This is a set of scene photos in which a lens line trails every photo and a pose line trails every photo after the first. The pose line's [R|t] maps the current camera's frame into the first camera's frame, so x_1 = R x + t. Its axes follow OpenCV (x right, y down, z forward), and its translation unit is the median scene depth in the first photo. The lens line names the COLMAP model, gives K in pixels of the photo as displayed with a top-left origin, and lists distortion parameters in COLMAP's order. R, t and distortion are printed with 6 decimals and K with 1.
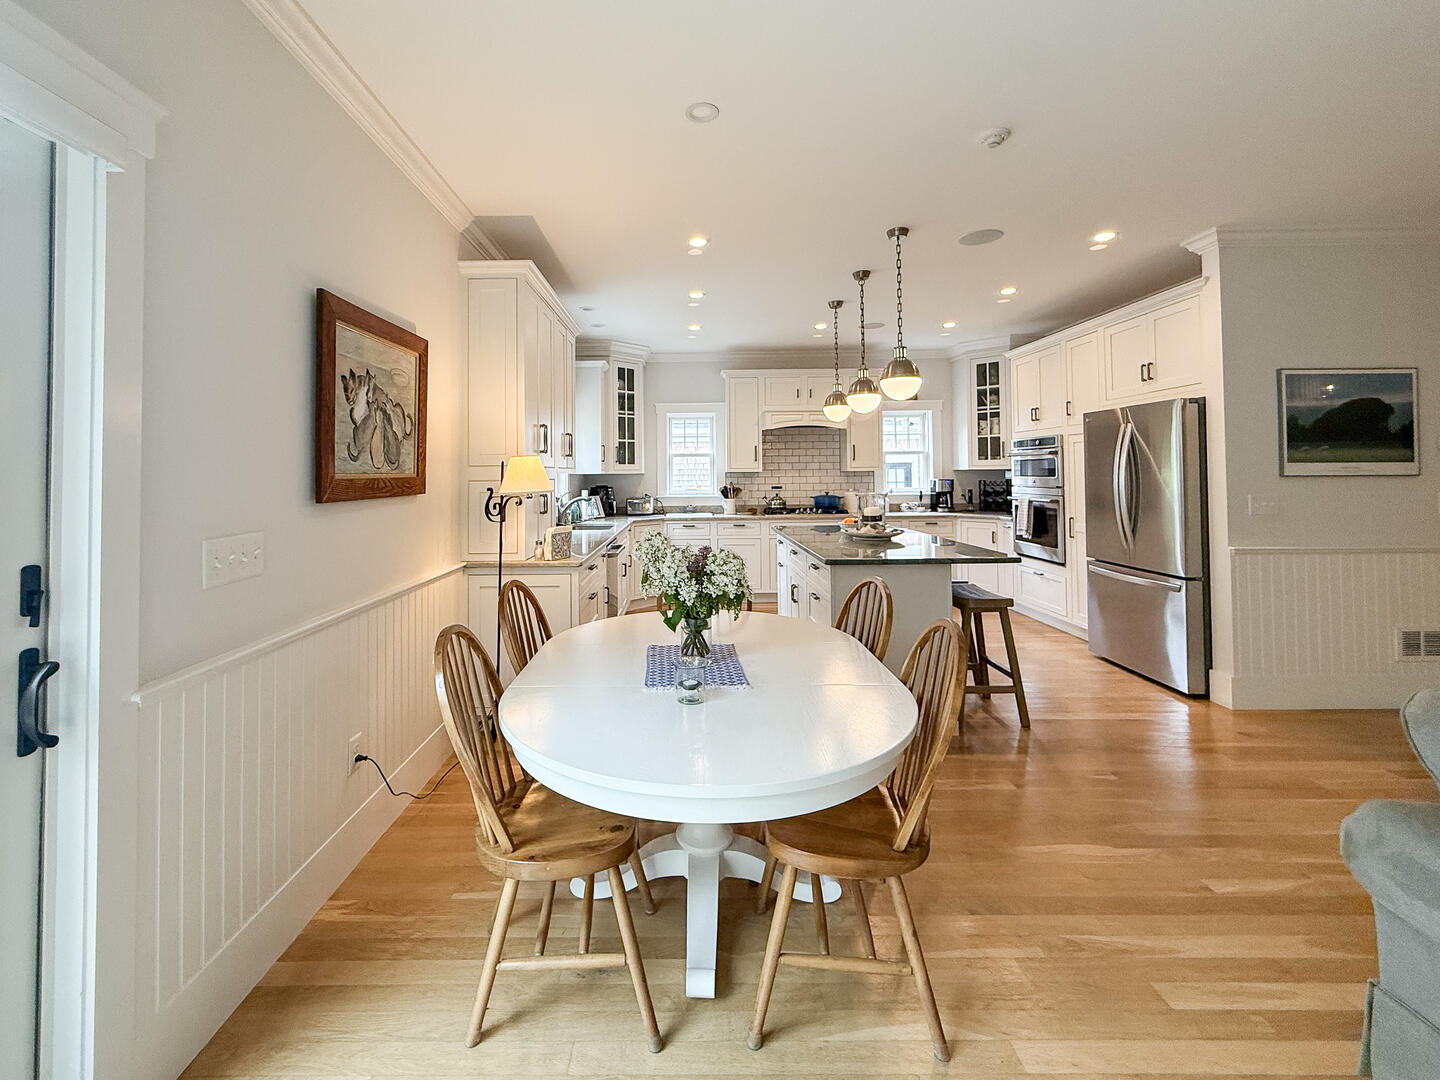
lens RADIAL K [[619.1, 0, 676.4], [0, 619.1, 461.6], [0, 0, 1]] dist [0.000047, -0.000079]
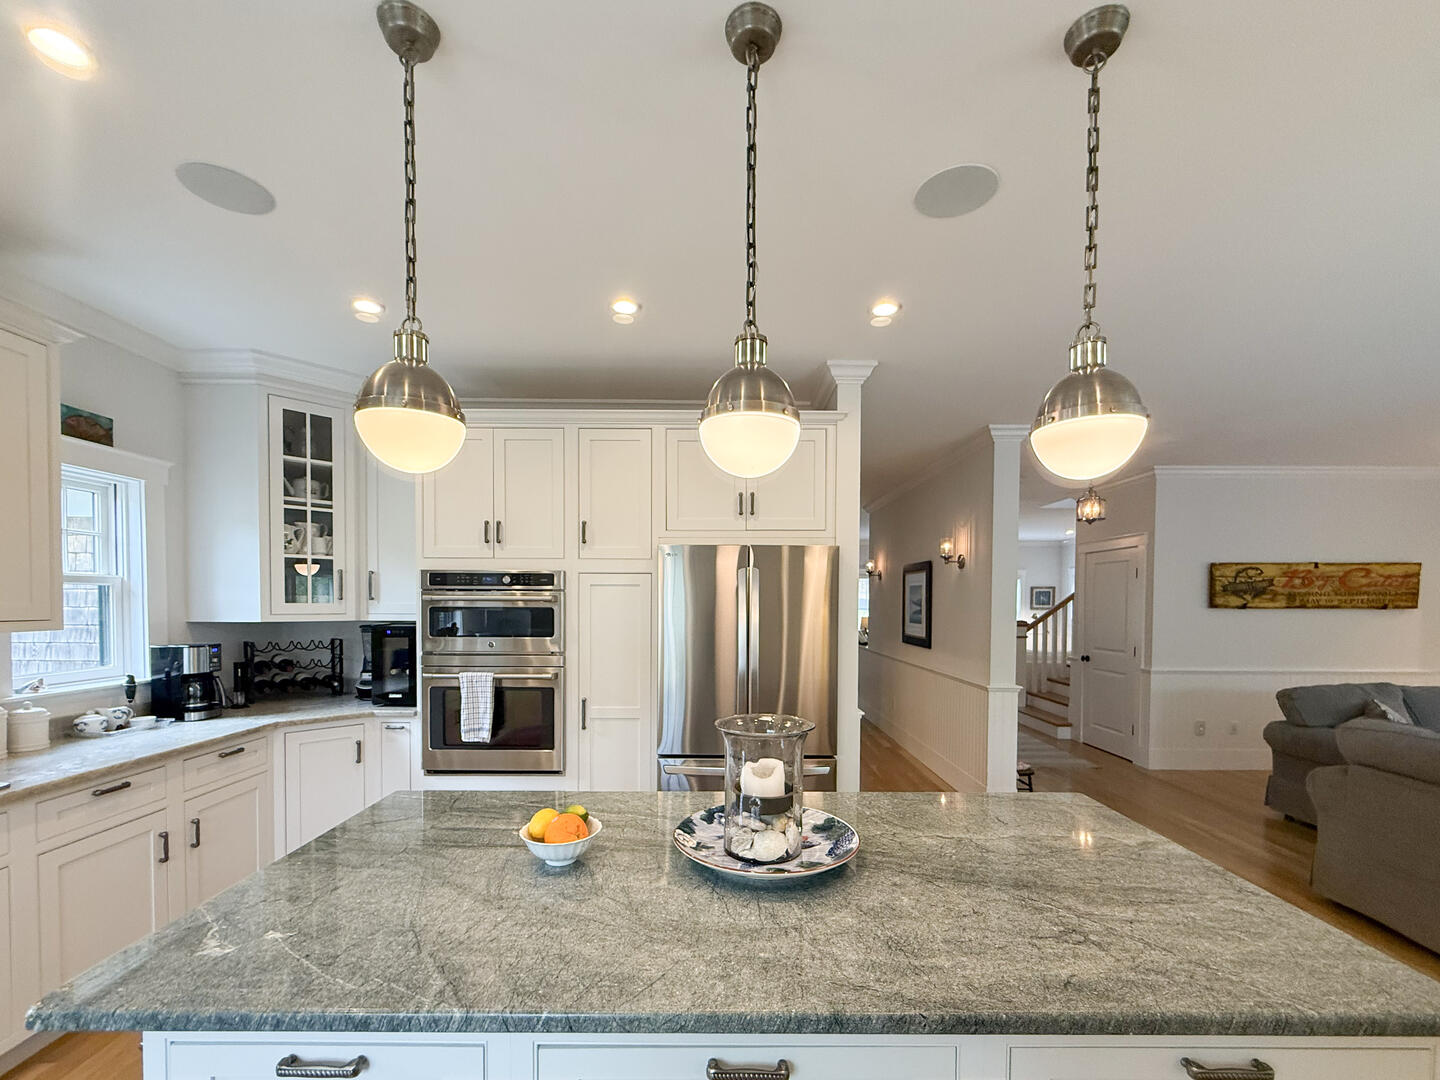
lens RADIAL K [[599.1, 0, 720.4], [0, 599.1, 613.7], [0, 0, 1]] dist [0.001209, 0.000098]
pose [[-0.017282, -0.007833, 0.999820, -0.001480], [-0.024831, 0.999664, 0.007403, -0.007299], [-0.999542, -0.024698, -0.017471, 0.790202]]
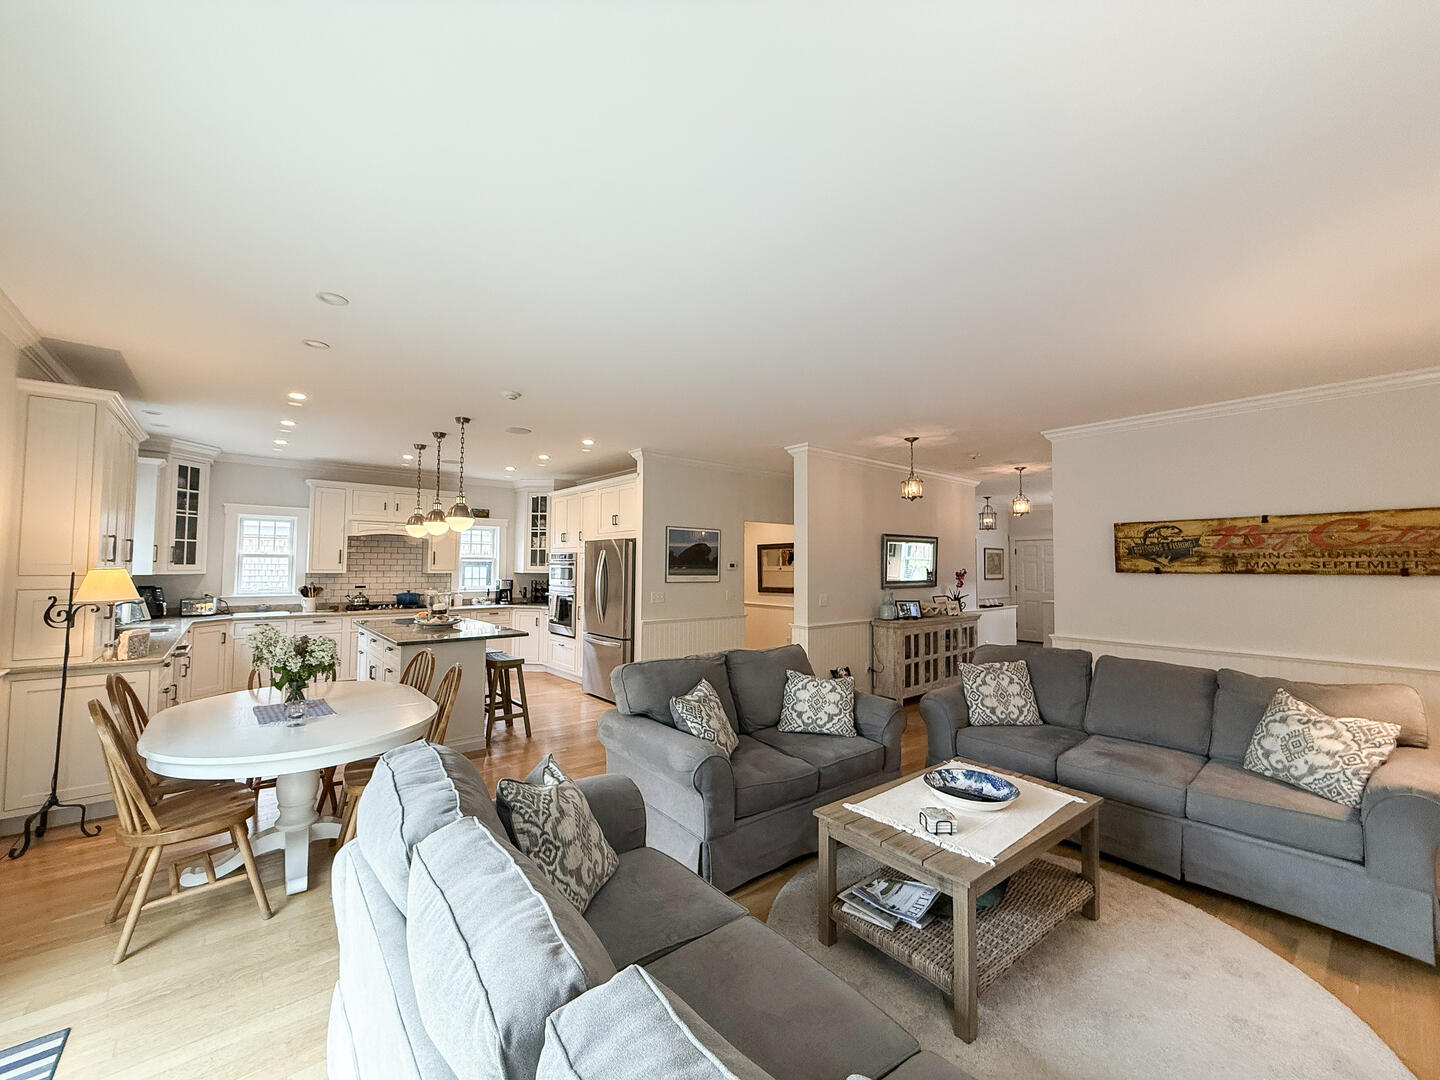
lens RADIAL K [[582.3, 0, 714.8], [0, 582.3, 540.3], [0, 0, 1]] dist [-0.000318, -0.000084]
pose [[0.760146, 0.044119, 0.648253, -0.050629], [-0.027875, 0.998988, -0.035303, -0.030072], [-0.649154, 0.008766, 0.760607, -0.299872]]
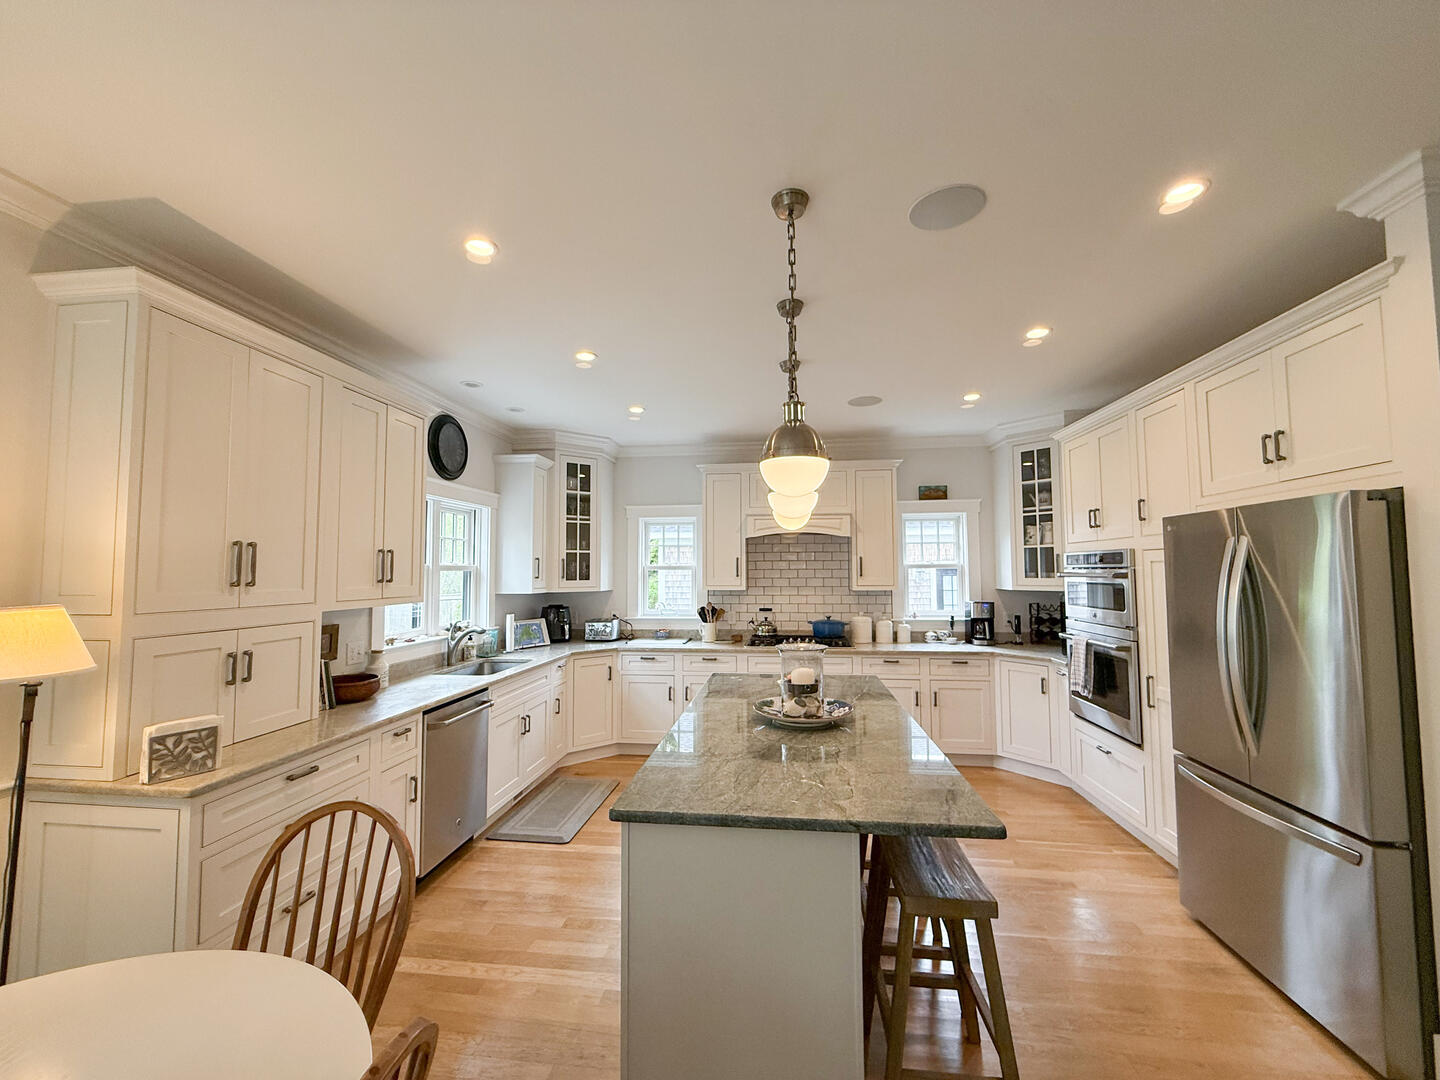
lens RADIAL K [[576.6, 0, 720.0], [0, 576.6, 540.0], [0, 0, 1]] dist [-0.001483, -0.000211]
pose [[0.994910, -0.001023, -0.100757, 0.225559], [-0.002367, 0.999435, -0.033518, -0.029167], [0.100735, 0.033586, 0.994346, 0.313238]]
